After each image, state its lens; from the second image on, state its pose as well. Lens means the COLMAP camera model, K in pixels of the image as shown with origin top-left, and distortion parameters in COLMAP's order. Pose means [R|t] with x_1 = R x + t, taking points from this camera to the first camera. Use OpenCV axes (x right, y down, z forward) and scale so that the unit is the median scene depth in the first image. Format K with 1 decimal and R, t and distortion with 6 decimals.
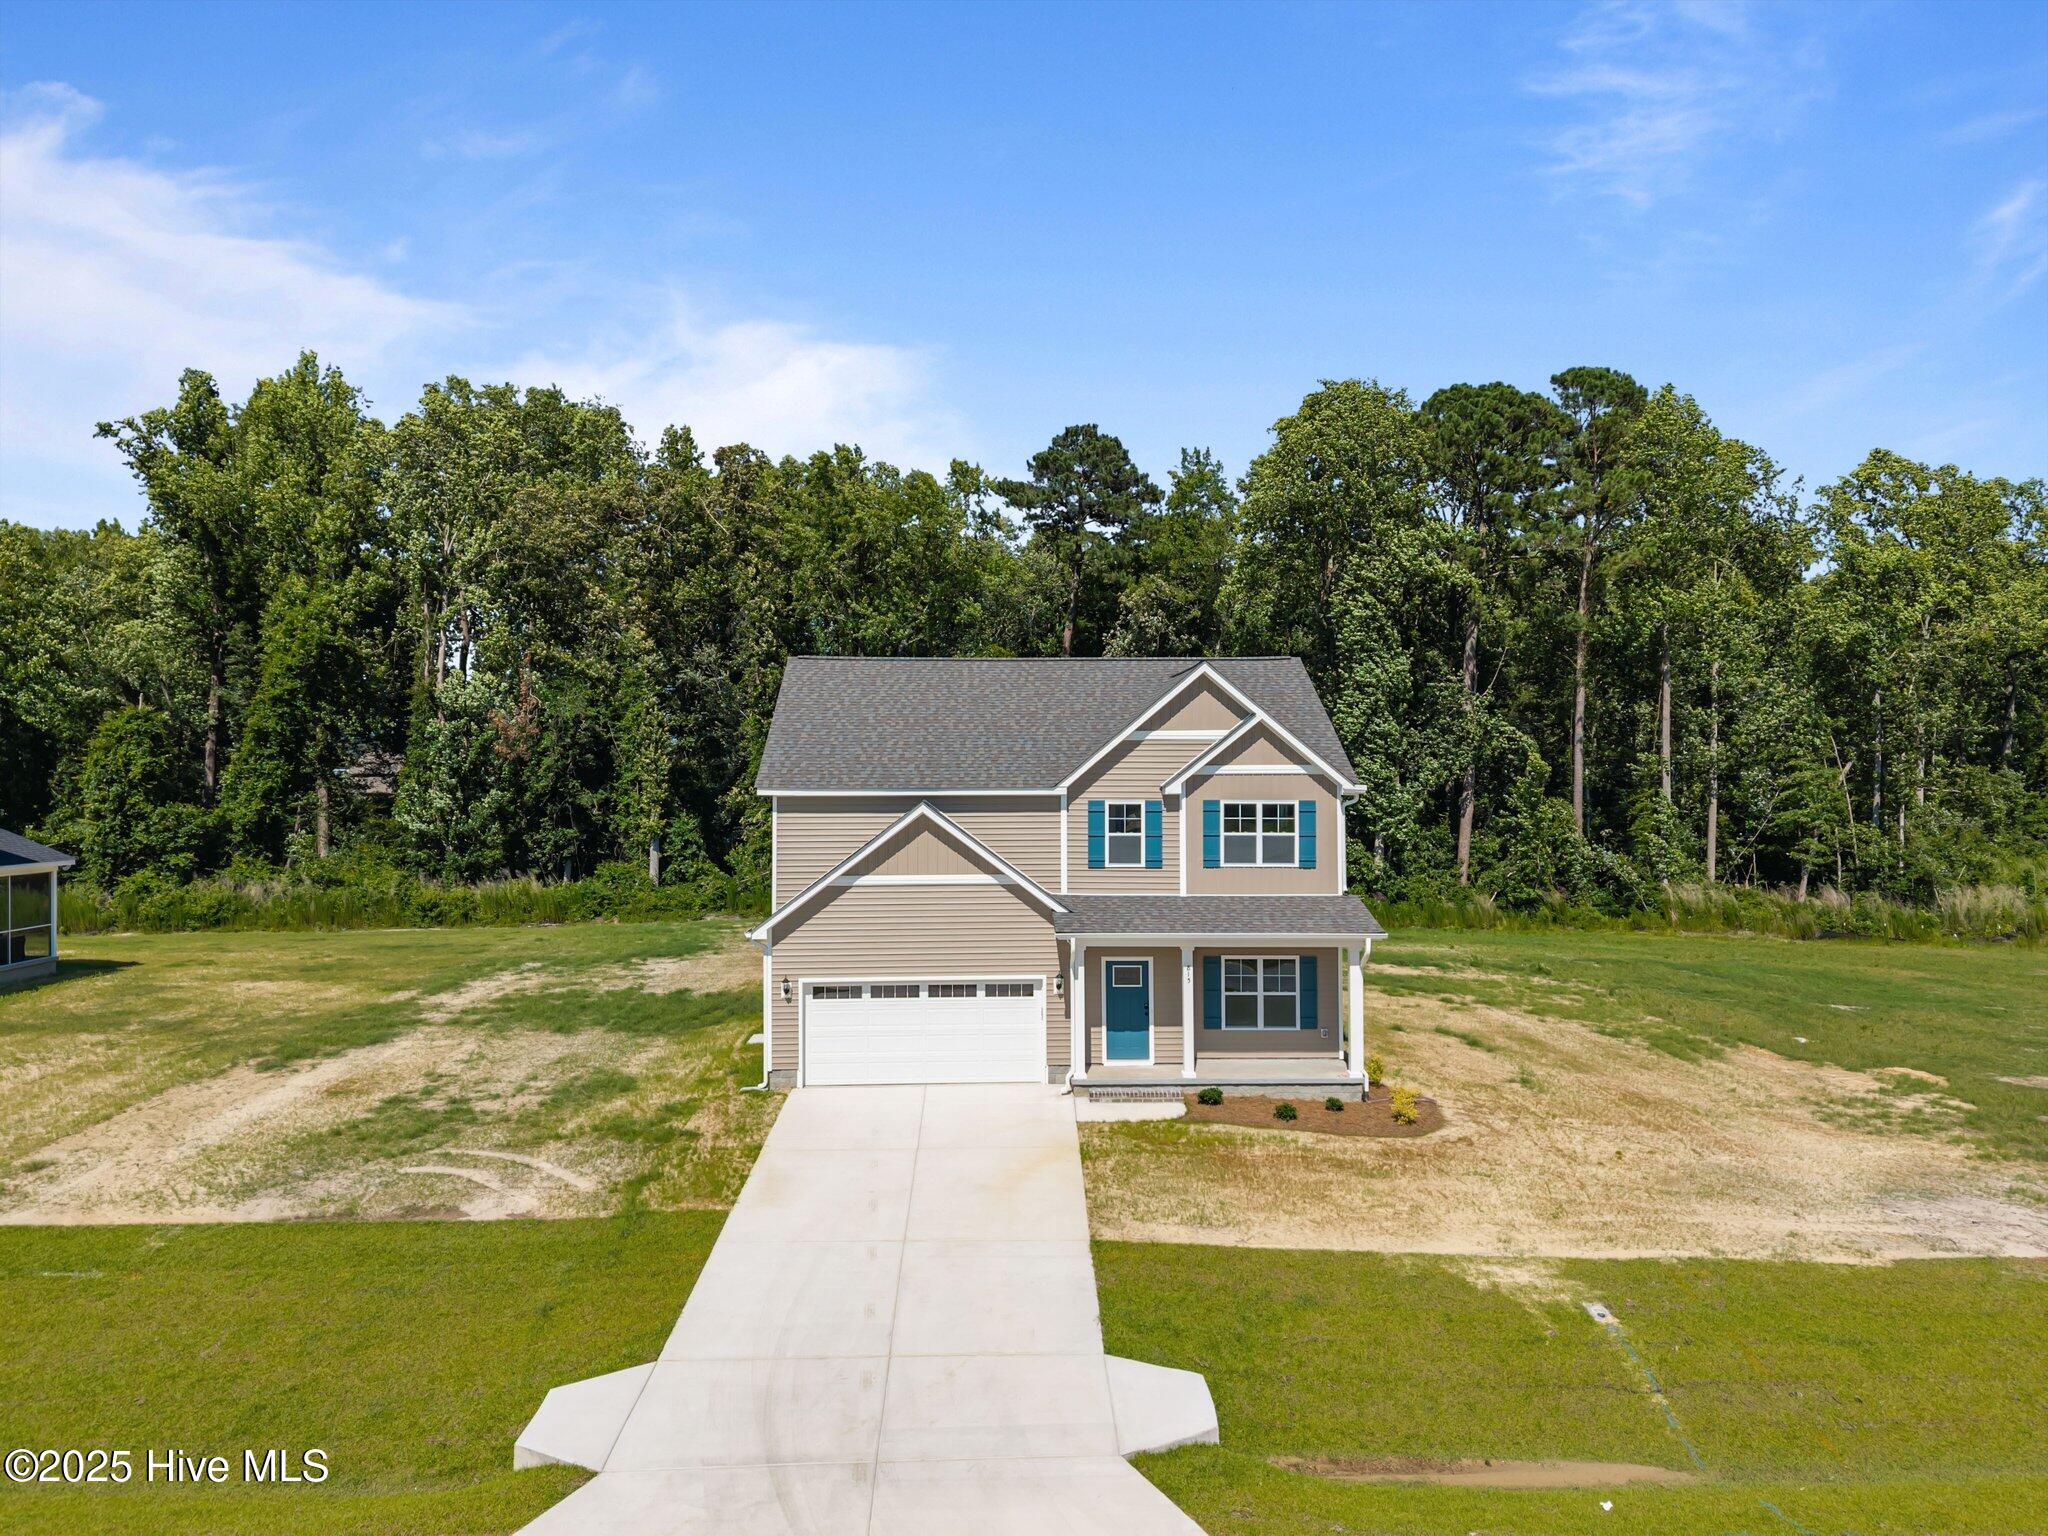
lens RADIAL K [[1357.1, 0, 1018.2], [0, 1357.1, 769.9], [0, 0, 1]] dist [0.065030, -0.067893]
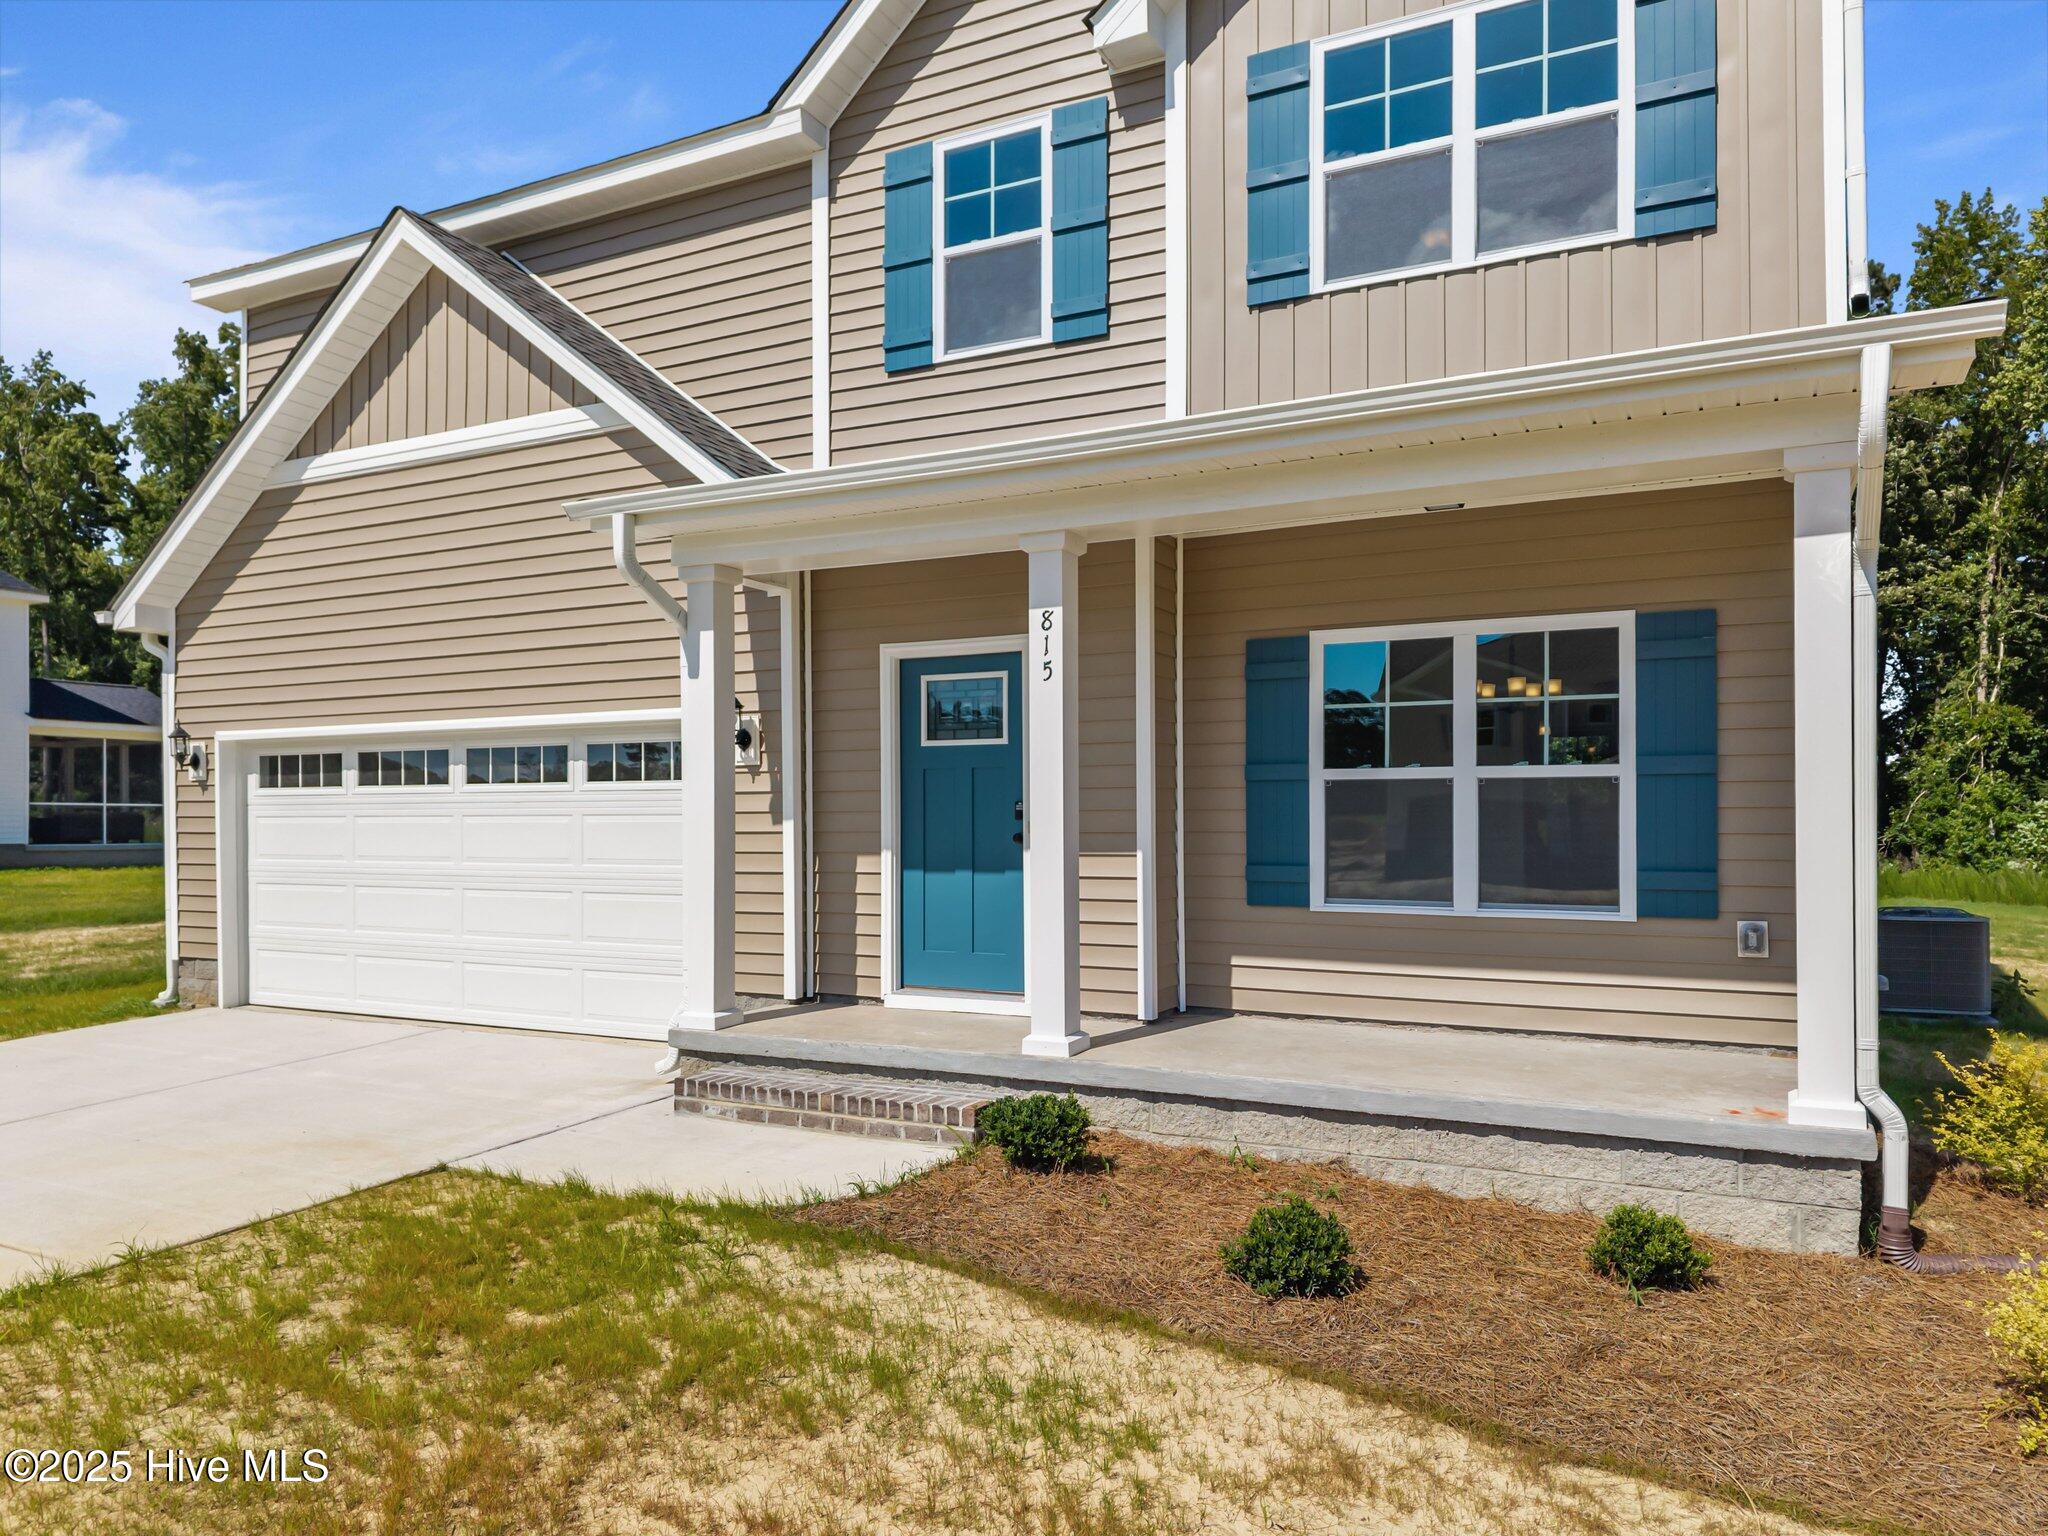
lens RADIAL K [[1391.9, 0, 1025.7], [0, 1391.9, 808.3], [0, 0, 1]] dist [0.045213, -0.079909]
pose [[0.872226, -0.003587, -0.489091, 0.240282], [0.002102, 0.999991, -0.003584, 0.176954], [0.489099, 0.002098, 0.872226, 0.758458]]
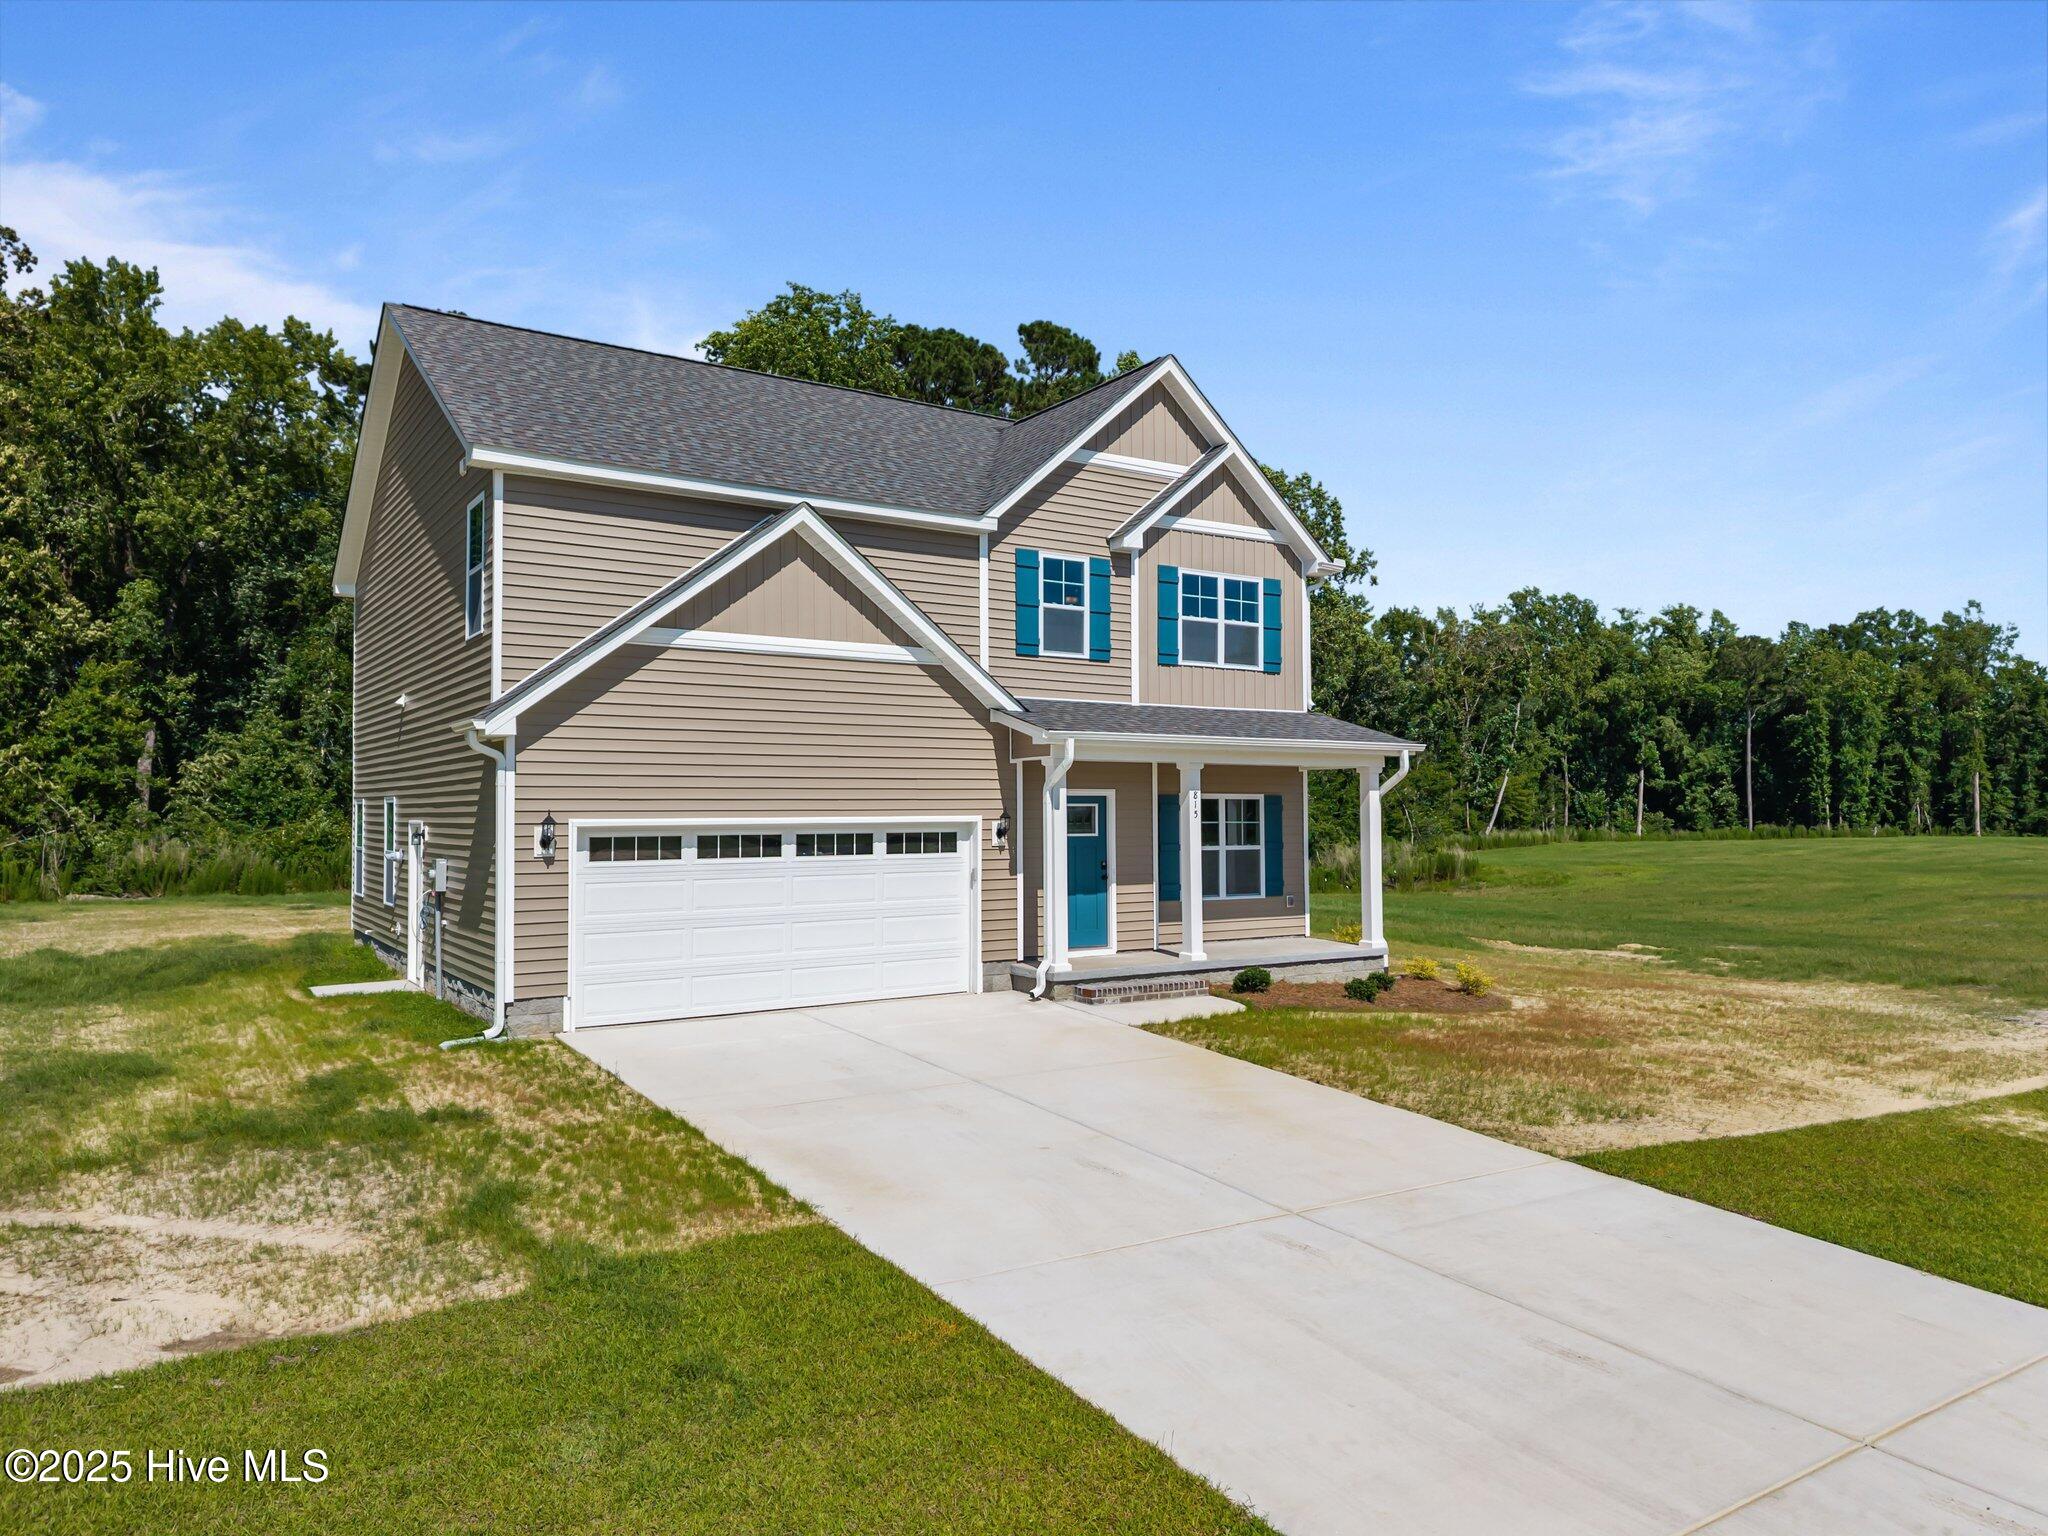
lens RADIAL K [[1371.2, 0, 1024.0], [0, 1371.2, 768.0], [0, 0, 1]] dist [0.044567, -0.046919]
pose [[0.854168, 0.016864, 0.519723, -0.284910], [0.000124, 0.999467, -0.032635, 0.150612], [-0.519996, 0.027941, 0.853711, 0.464364]]
